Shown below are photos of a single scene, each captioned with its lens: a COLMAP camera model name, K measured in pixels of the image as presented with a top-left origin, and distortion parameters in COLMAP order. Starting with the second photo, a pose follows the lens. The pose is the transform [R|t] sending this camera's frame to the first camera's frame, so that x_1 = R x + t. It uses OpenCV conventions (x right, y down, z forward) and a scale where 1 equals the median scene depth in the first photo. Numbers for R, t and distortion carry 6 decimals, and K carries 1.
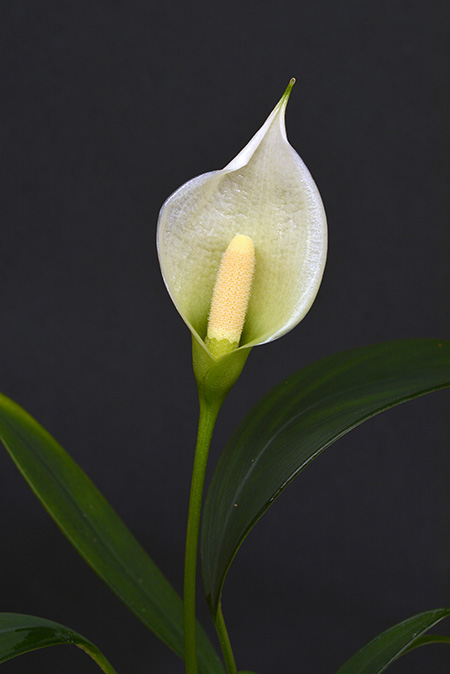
lens RADIAL K [[2028.3, 0, 222.5], [0, 2028.3, 338.6], [0, 0, 1]] dist [-0.238445, 0.000000]
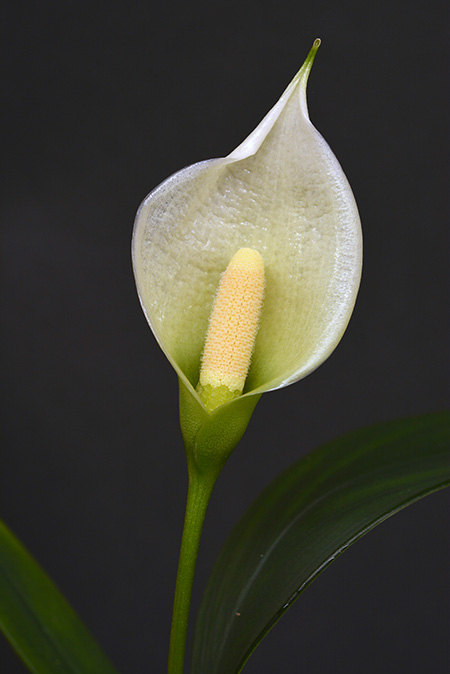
lens RADIAL K [[2028.3, 0, 227.1], [0, 2028.3, 335.0], [0, 0, 1]] dist [-0.238445, 0.000000]
pose [[0.999805, 0.008803, -0.017689, 0.015416], [-0.010181, 0.996789, -0.079427, 0.040301], [0.016933, 0.079592, 0.996684, 0.258805]]
